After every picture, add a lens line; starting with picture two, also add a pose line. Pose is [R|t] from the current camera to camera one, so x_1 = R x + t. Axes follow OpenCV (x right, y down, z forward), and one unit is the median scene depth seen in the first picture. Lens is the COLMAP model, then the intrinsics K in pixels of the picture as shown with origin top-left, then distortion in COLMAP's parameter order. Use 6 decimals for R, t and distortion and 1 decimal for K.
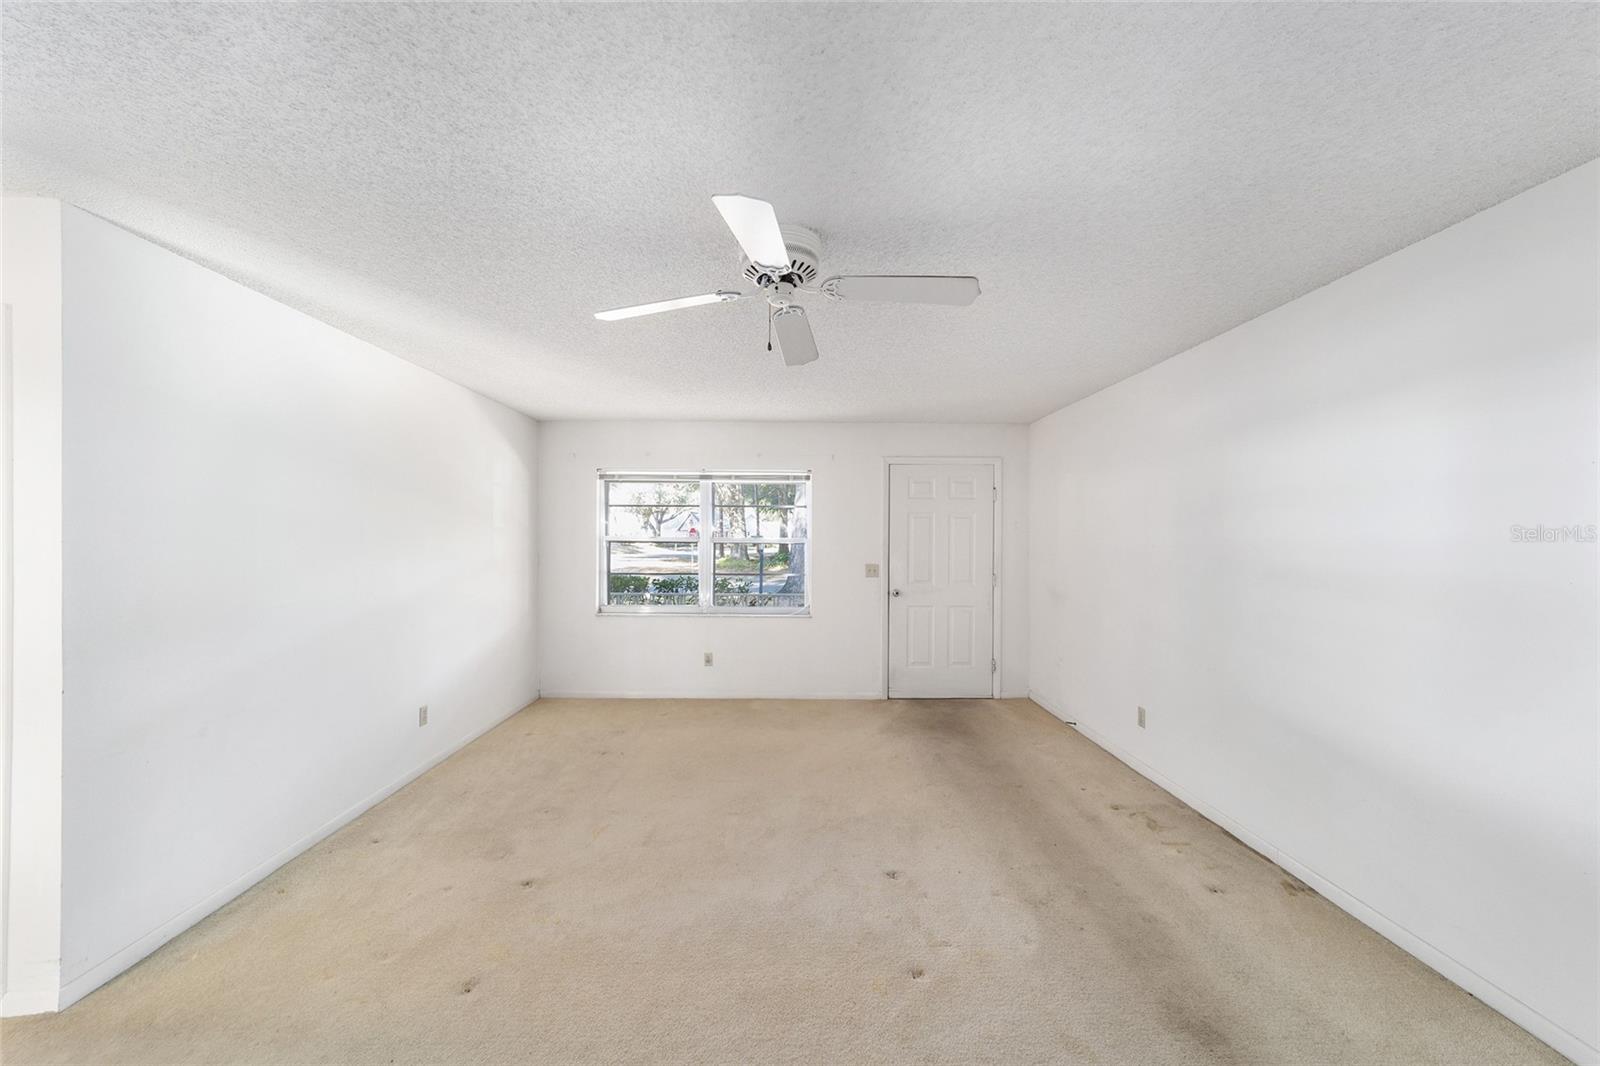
lens RADIAL K [[614.5, 0, 796.1], [0, 614.5, 535.4], [0, 0, 1]] dist [-0.012464, 0.008561]
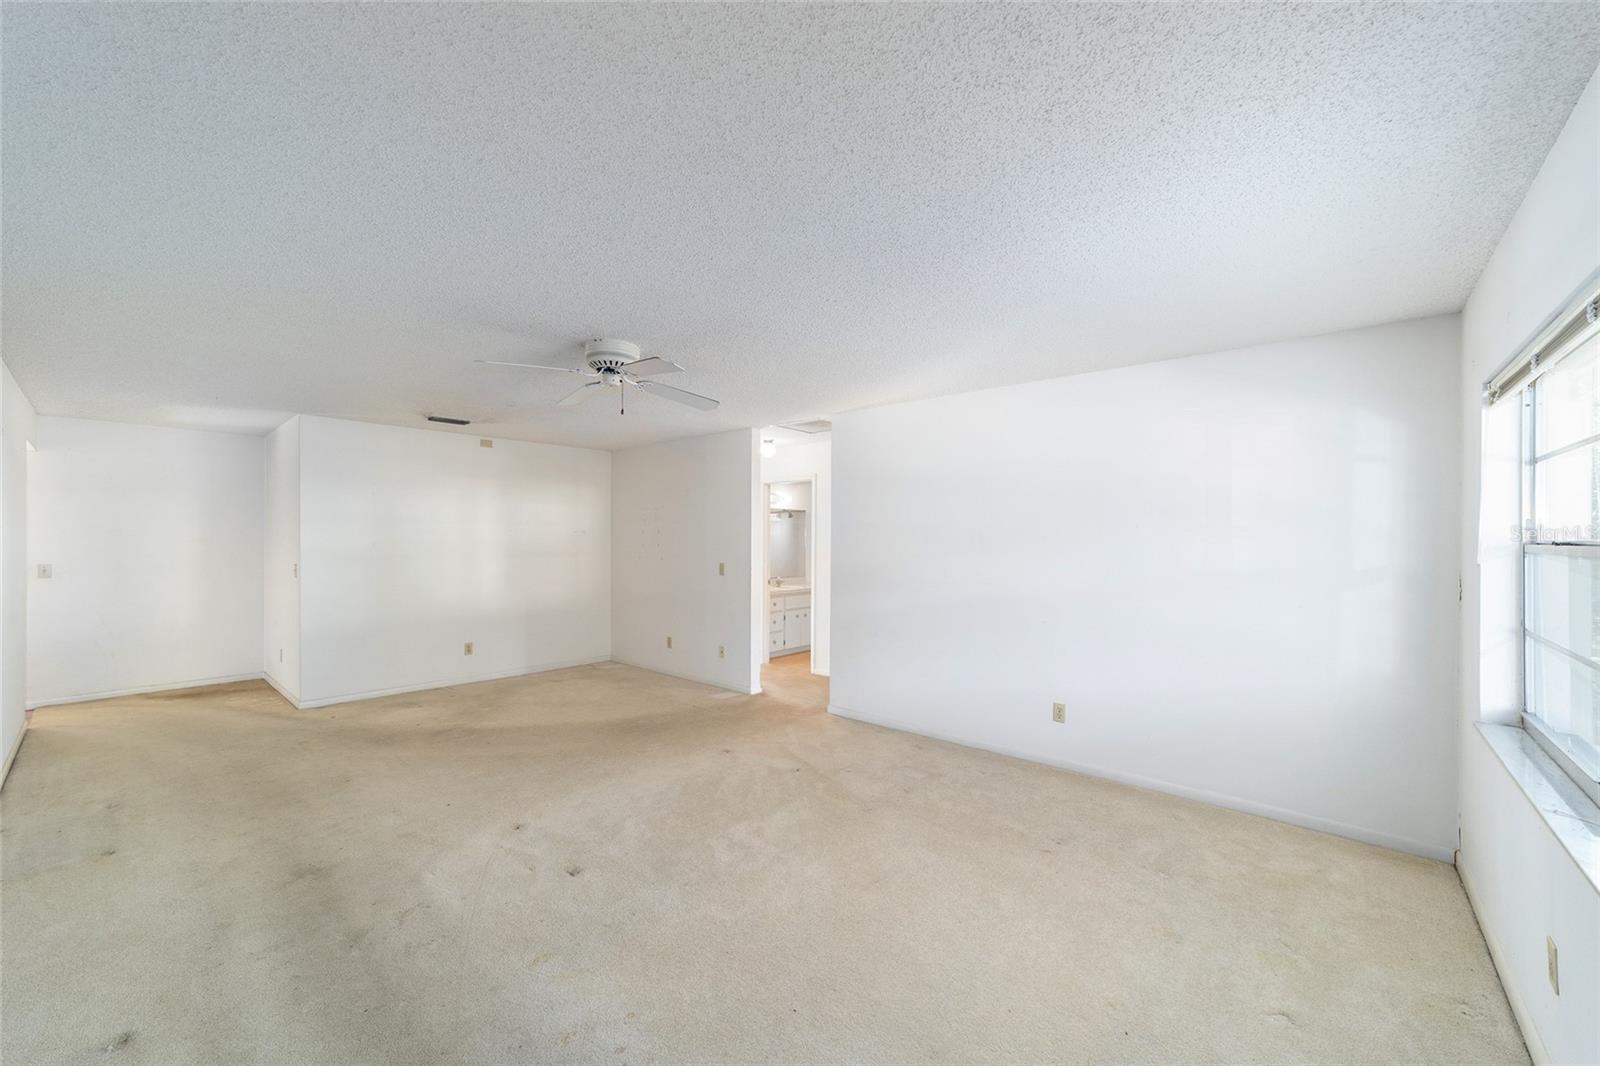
lens RADIAL K [[614.5, 0, 796.1], [0, 614.5, 535.4], [0, 0, 1]] dist [-0.012464, 0.008561]
pose [[-0.668542, -0.006529, -0.743646, 0.320629], [-0.000056, 0.999962, -0.008729, 0.002748], [0.743674, -0.005794, -0.668517, 0.945718]]
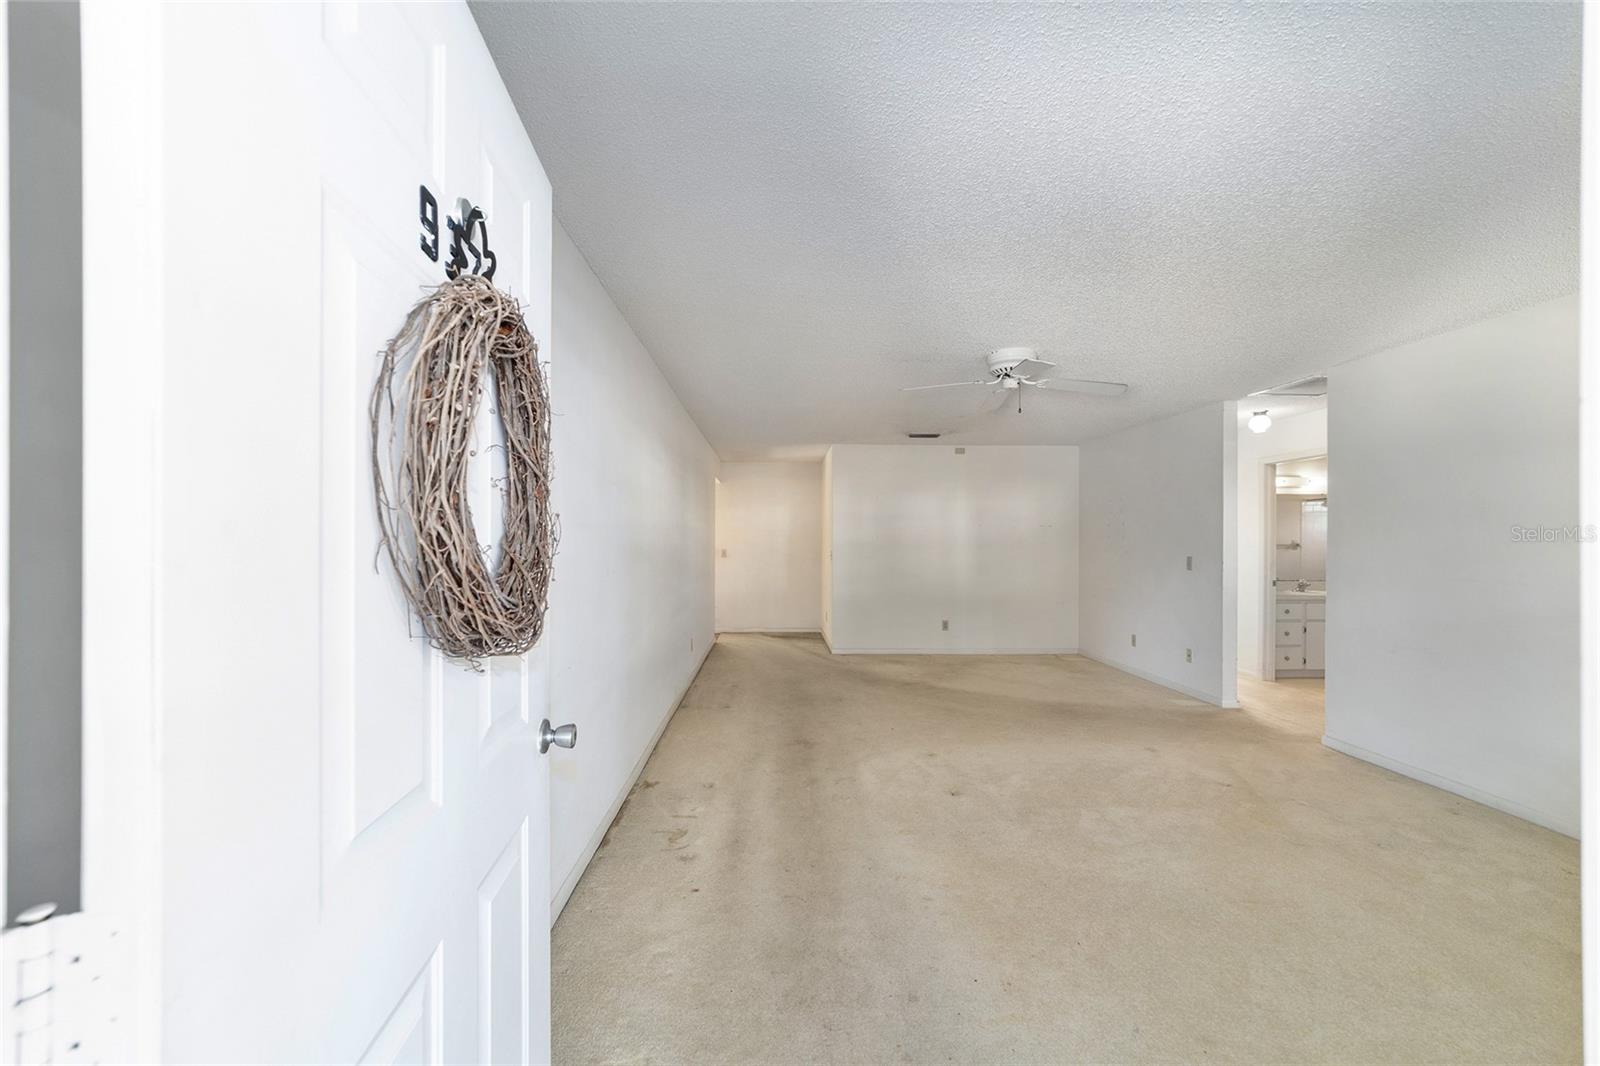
lens RADIAL K [[614.5, 0, 796.1], [0, 614.5, 535.4], [0, 0, 1]] dist [-0.012464, 0.008561]
pose [[-0.999443, -0.000982, -0.033361, 0.248142], [-0.000622, 0.999941, -0.010808, 0.021134], [0.033370, -0.010781, -0.999385, 1.087080]]
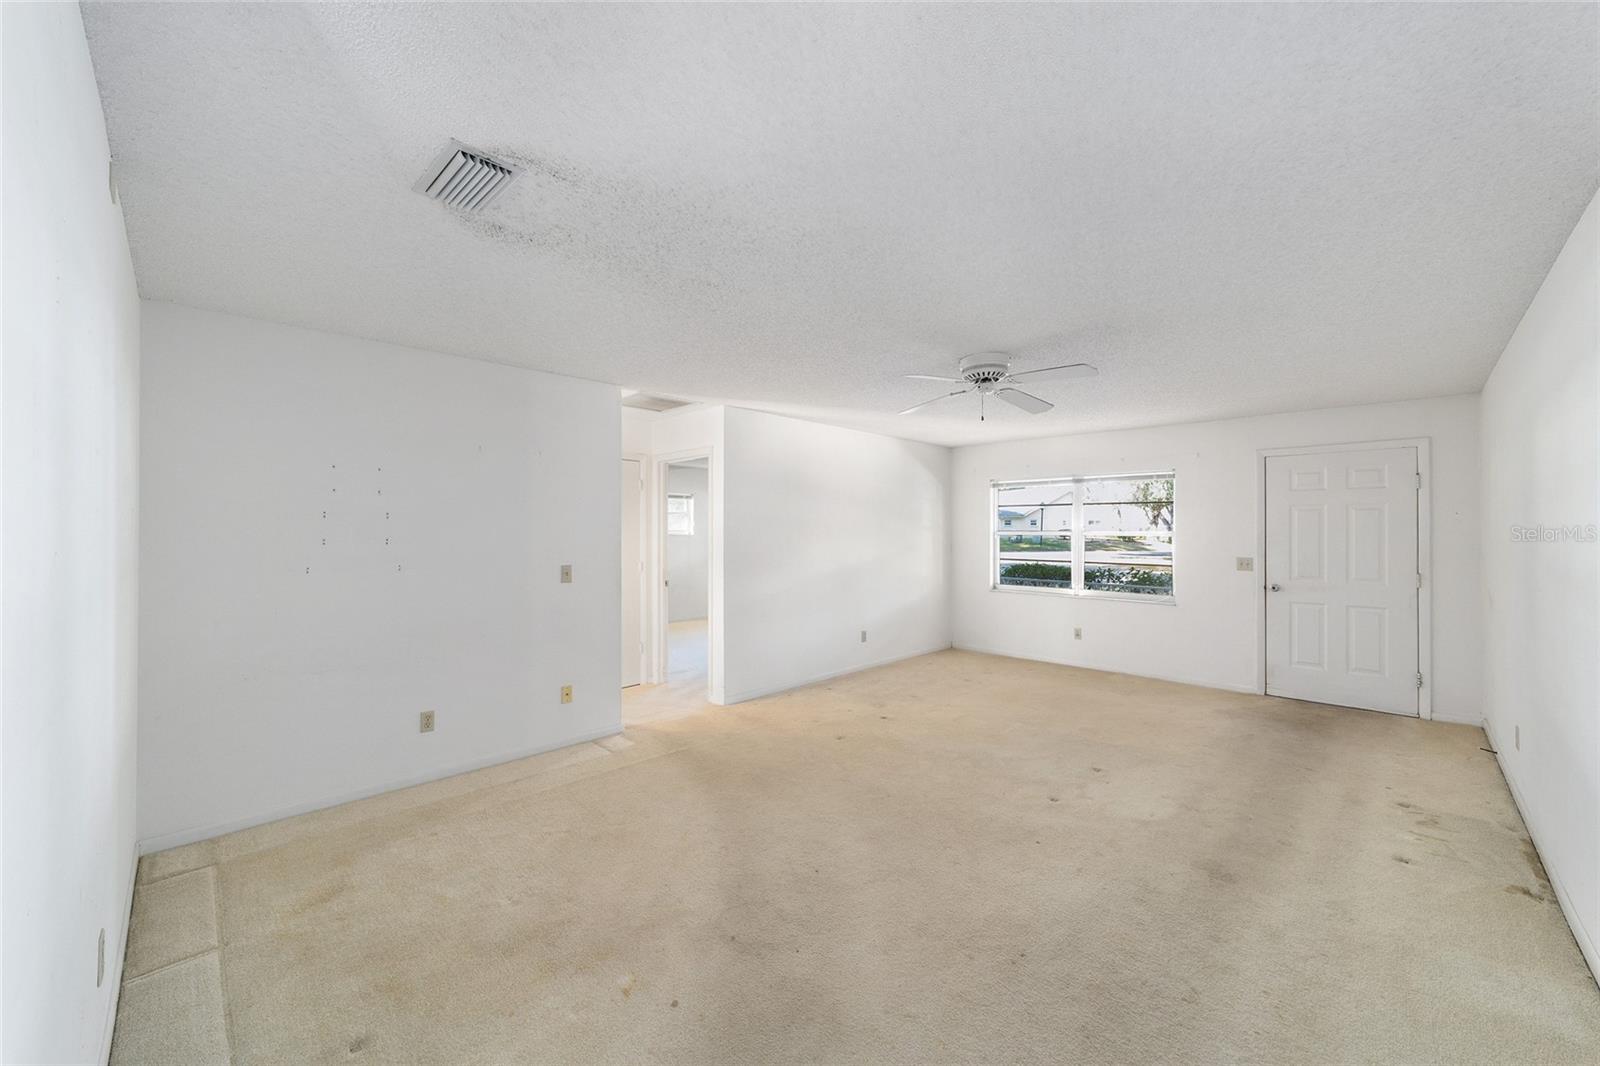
lens RADIAL K [[614.5, 0, 796.1], [0, 614.5, 535.4], [0, 0, 1]] dist [-0.012464, 0.008561]
pose [[0.706086, 0.002911, -0.708120, 0.318767], [0.001659, 0.999982, 0.005765, 0.003260], [0.708124, -0.005245, 0.706068, -0.229679]]
